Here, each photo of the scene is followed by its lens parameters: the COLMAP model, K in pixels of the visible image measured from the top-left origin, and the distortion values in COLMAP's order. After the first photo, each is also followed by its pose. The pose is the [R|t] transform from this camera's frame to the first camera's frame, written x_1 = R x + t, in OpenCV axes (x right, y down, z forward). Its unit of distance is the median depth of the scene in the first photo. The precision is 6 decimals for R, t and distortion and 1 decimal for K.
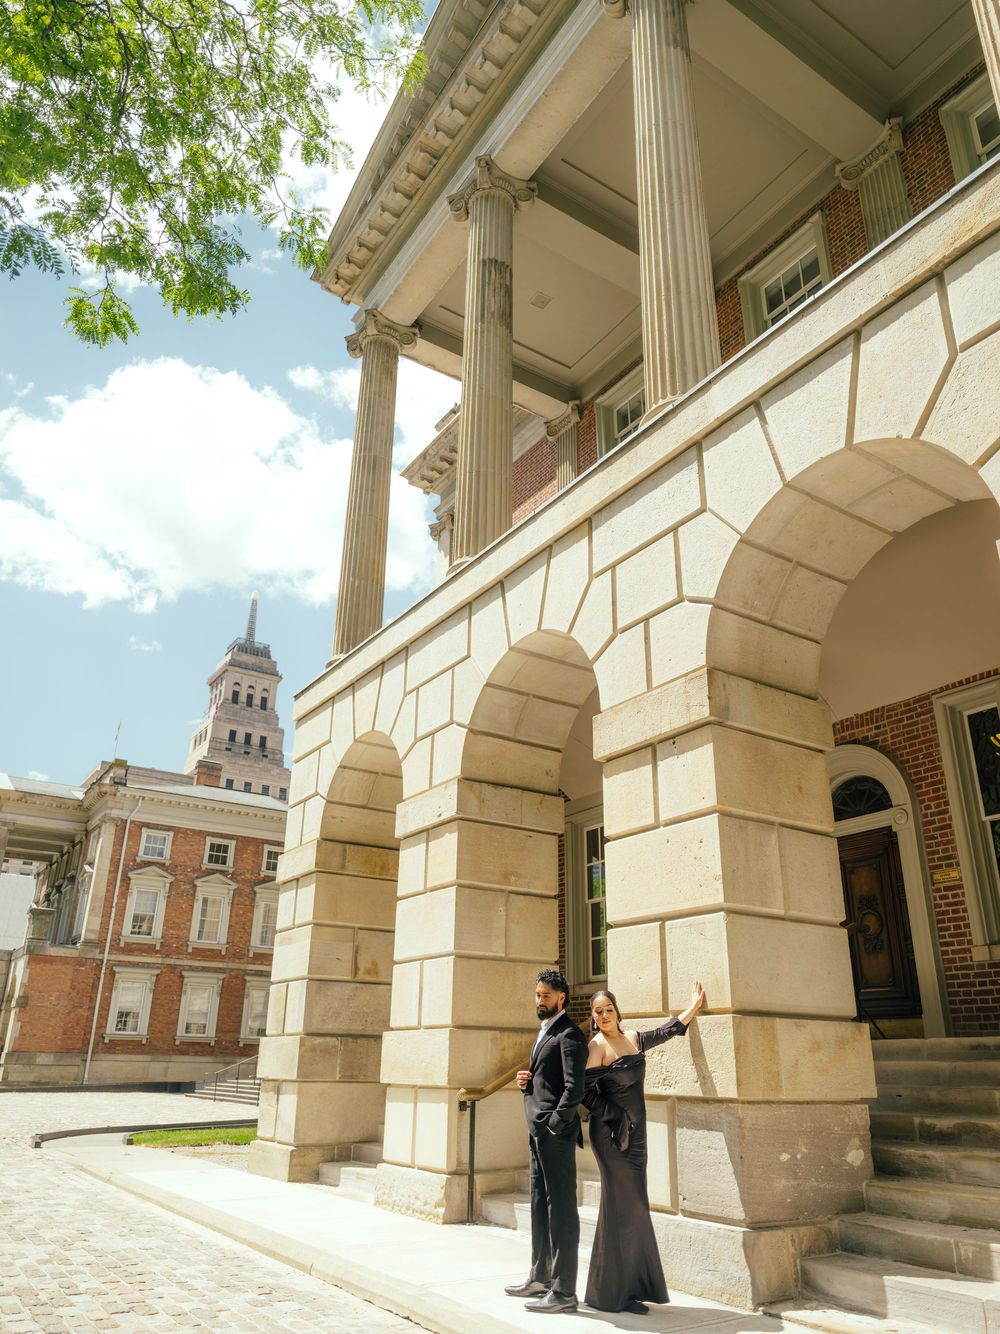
lens RADIAL K [[946.0, 0, 496.7], [0, 946.0, 671.4], [0, 0, 1]] dist [-0.001167, -0.000140]
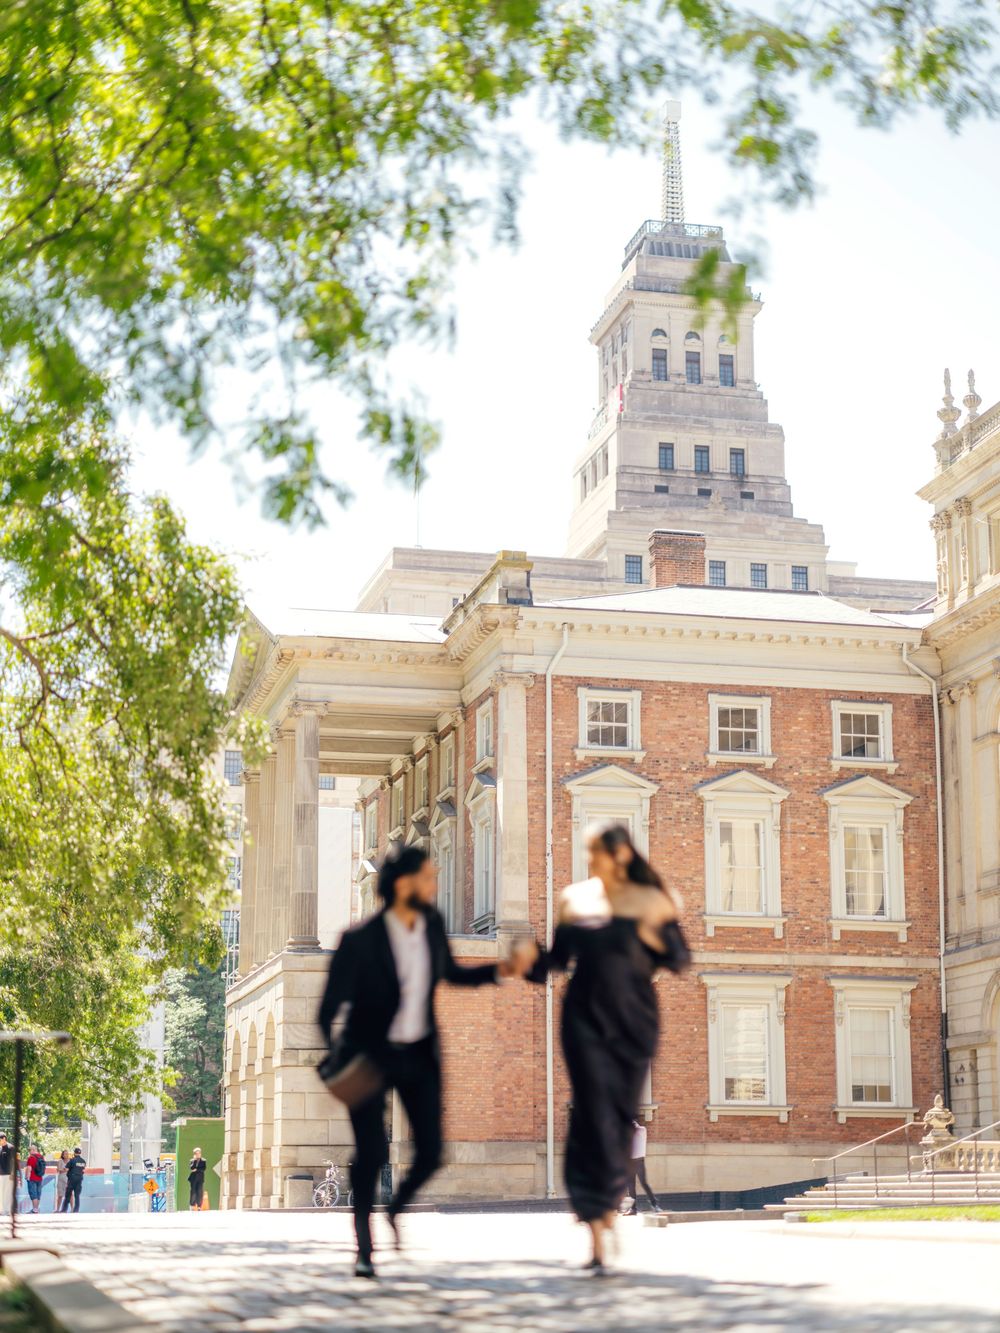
lens RADIAL K [[2401.6, 0, 508.2], [0, 2401.6, 659.8], [0, 0, 1]] dist [-0.034236, 0.000000]
pose [[0.941643, -0.089444, -0.324513, -0.017681], [0.143097, 0.978970, 0.145398, -0.027972], [0.304683, -0.183350, 0.934639, -0.127975]]
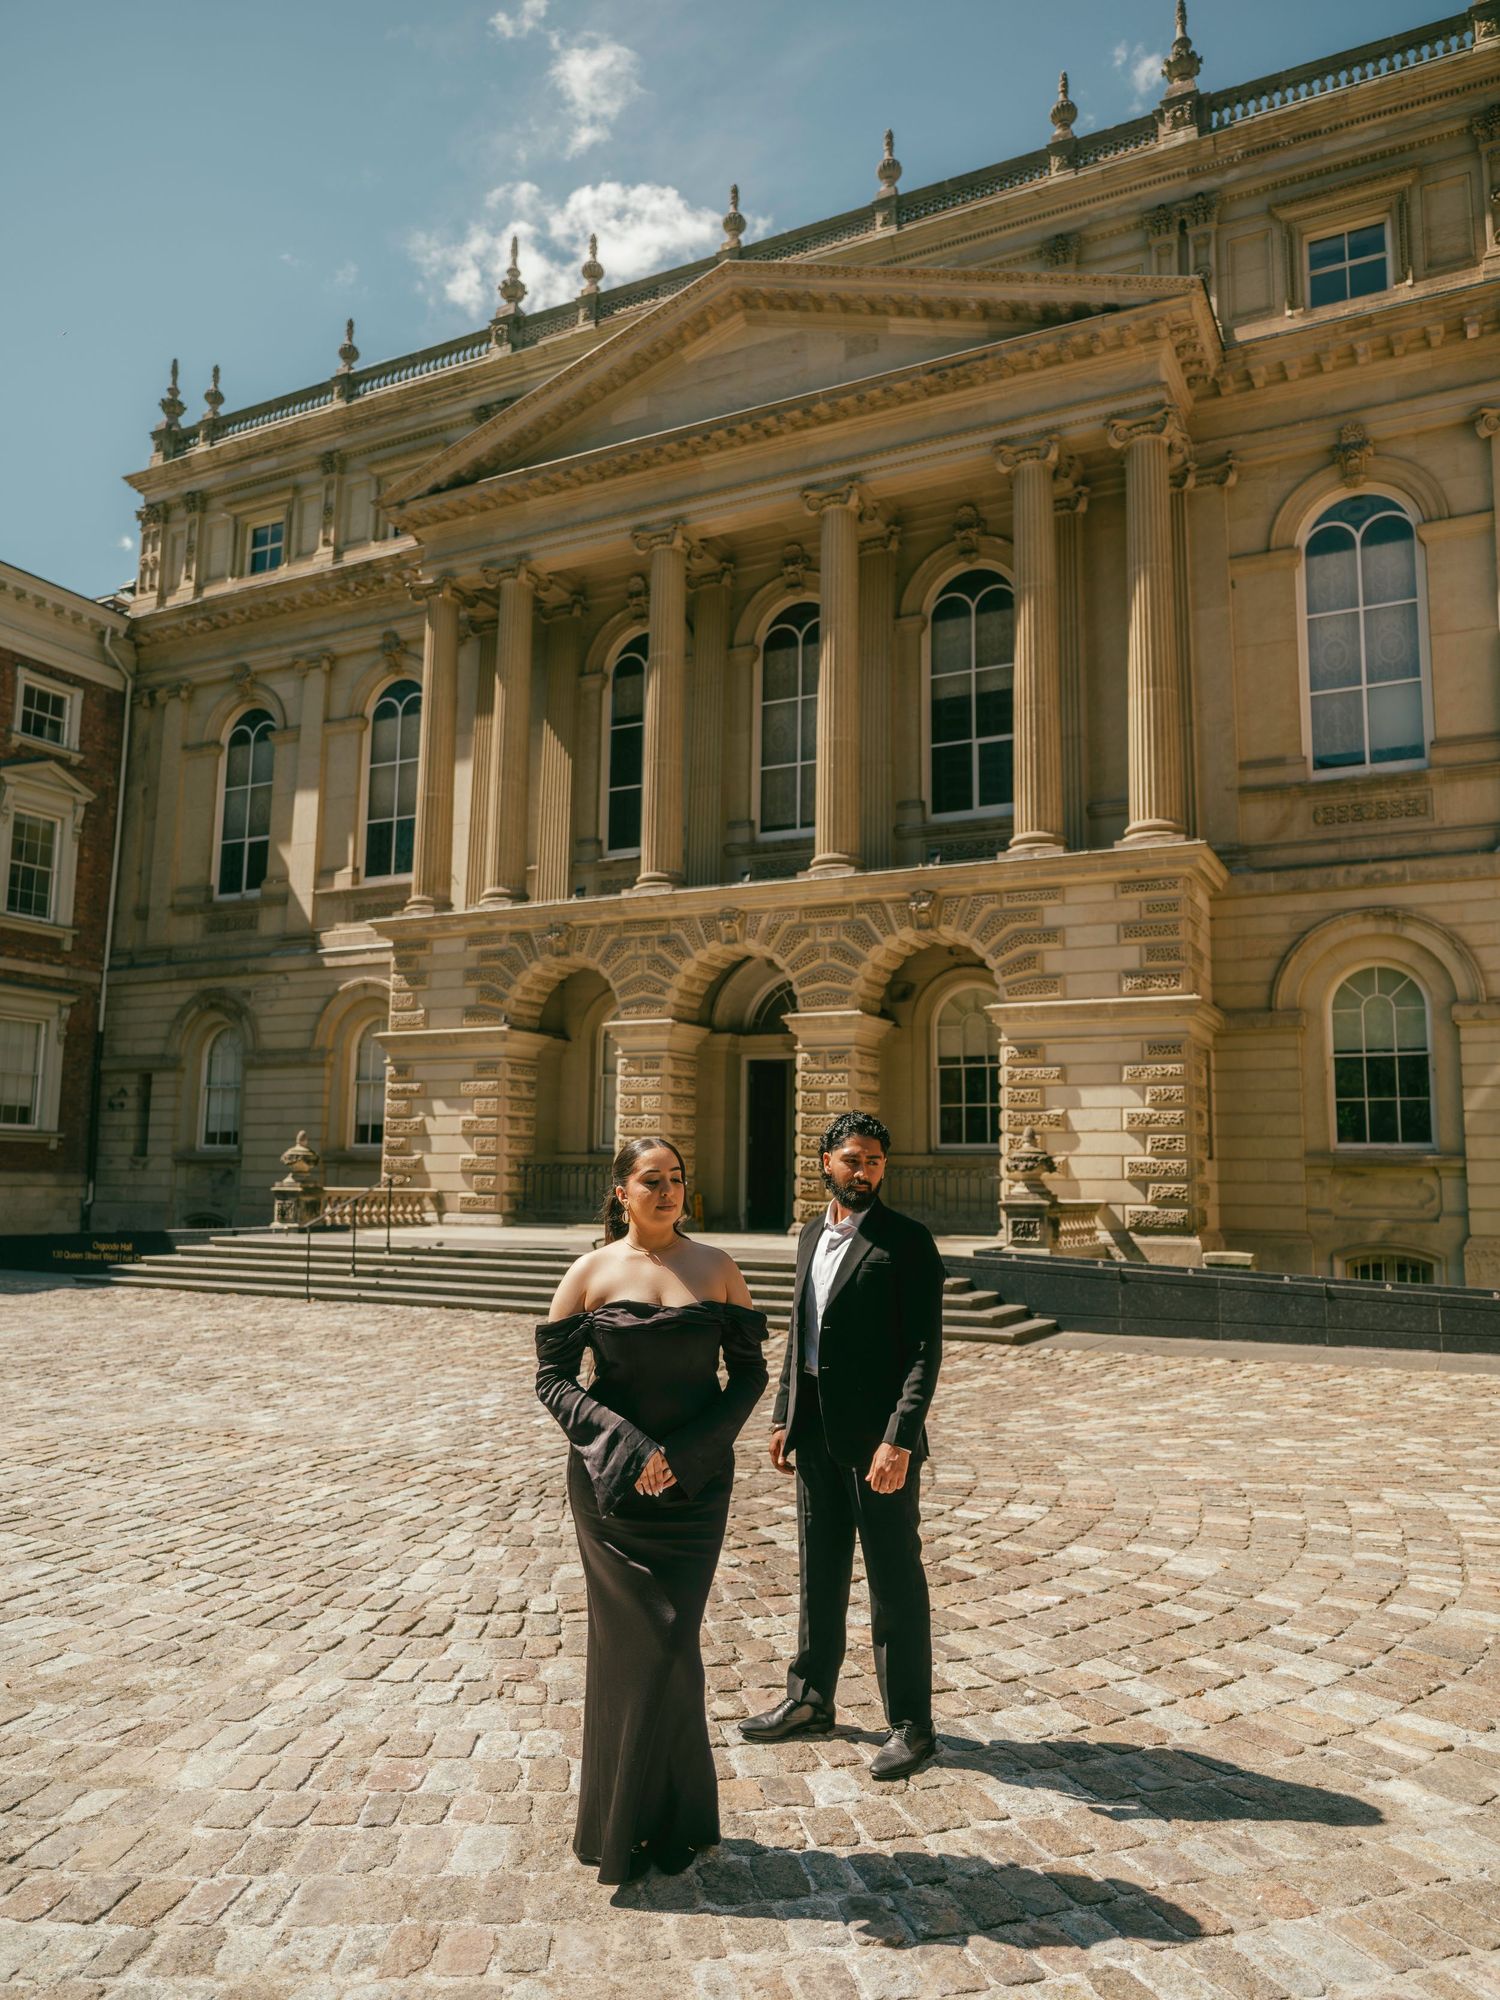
lens RADIAL K [[1418.2, 0, 735.8], [0, 1418.2, 1011.6], [0, 0, 1]] dist [-0.001167, -0.000140]
pose [[0.867901, 0.058621, 0.493266, -0.289472], [-0.193141, 0.954700, 0.226372, 0.138498], [-0.457651, -0.291738, 0.839907, 0.350406]]
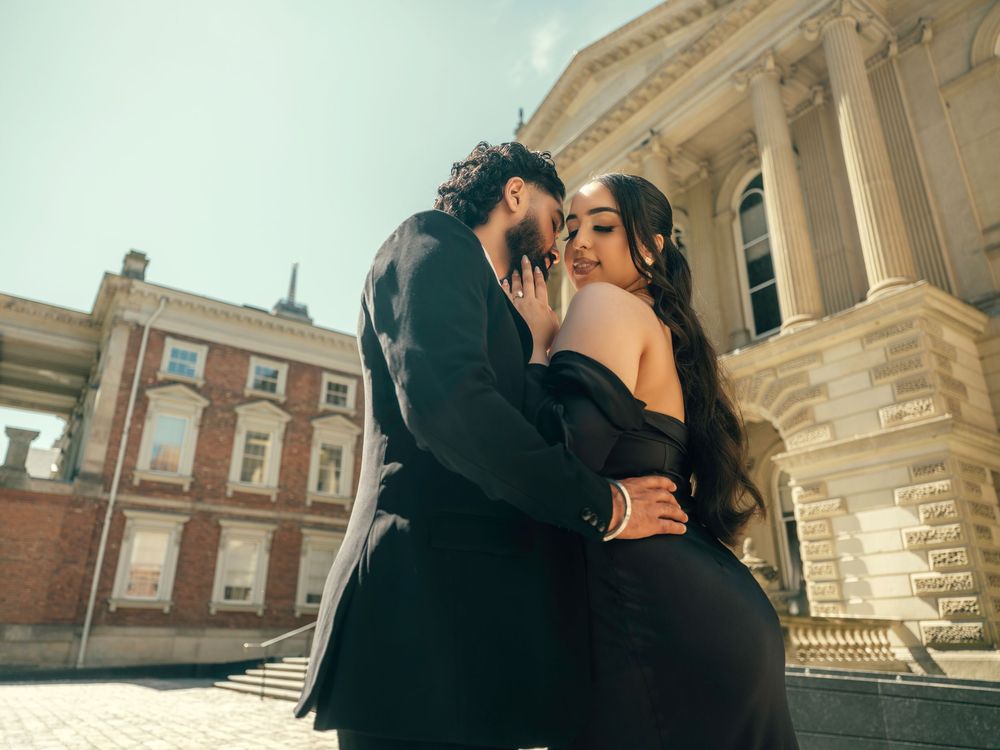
lens RADIAL K [[709.1, 0, 501.7], [0, 709.1, 379.6], [0, 0, 1]] dist [-0.001167, -0.000140]
pose [[0.999302, 0.002829, 0.037250, -0.124524], [-0.003982, 0.999514, 0.030916, 0.182484], [-0.037144, -0.031043, 0.998828, 0.417265]]
